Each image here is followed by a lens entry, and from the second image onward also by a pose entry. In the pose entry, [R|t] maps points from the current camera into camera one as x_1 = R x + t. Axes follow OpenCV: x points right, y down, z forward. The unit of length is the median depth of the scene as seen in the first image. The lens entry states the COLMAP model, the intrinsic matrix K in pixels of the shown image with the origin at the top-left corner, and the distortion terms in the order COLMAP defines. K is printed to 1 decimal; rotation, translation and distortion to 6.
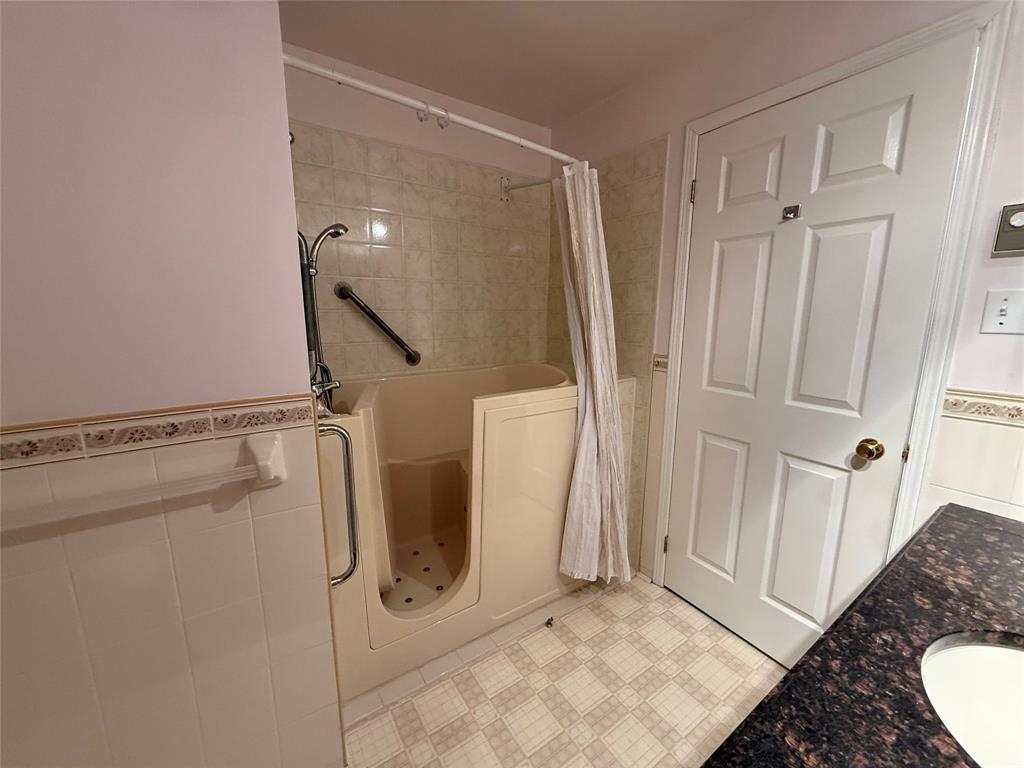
lens RADIAL K [[408.3, 0, 514.3], [0, 408.3, 381.4], [0, 0, 1]] dist [0.001054, -0.000042]
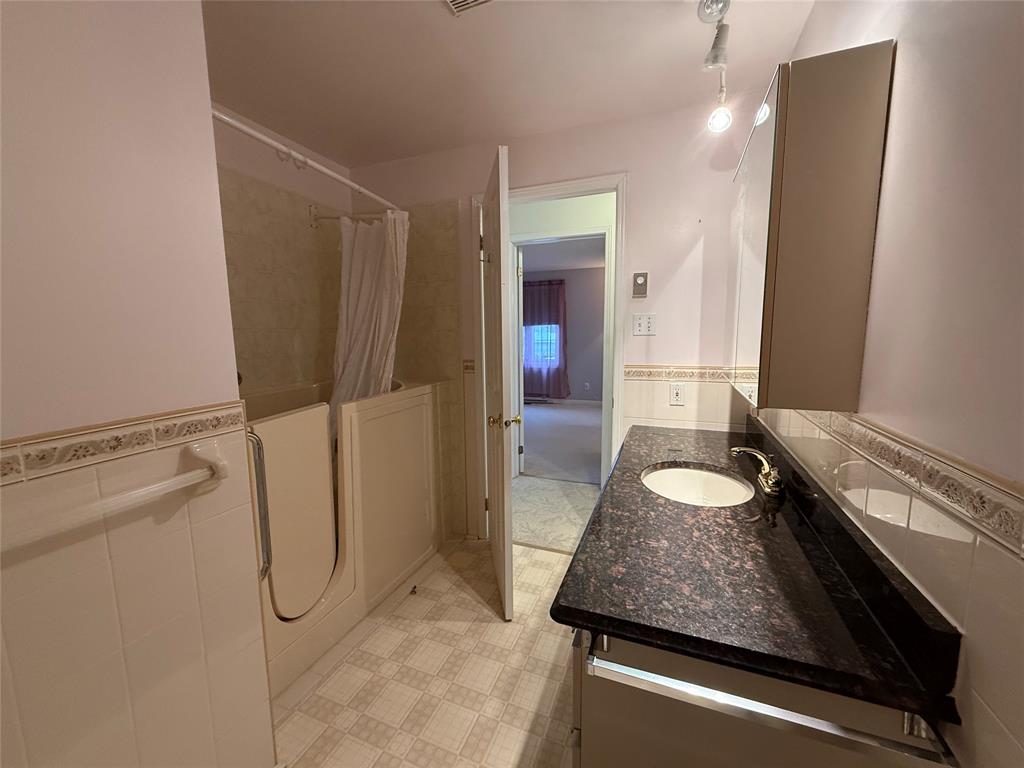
lens RADIAL K [[408.3, 0, 517.4], [0, 408.3, 378.2], [0, 0, 1]] dist [0.001054, -0.000042]
pose [[0.818416, -0.076795, 0.569471, -0.540087], [0.110492, 0.993567, -0.024808, 0.085236], [-0.563903, 0.083225, 0.821637, -0.342577]]
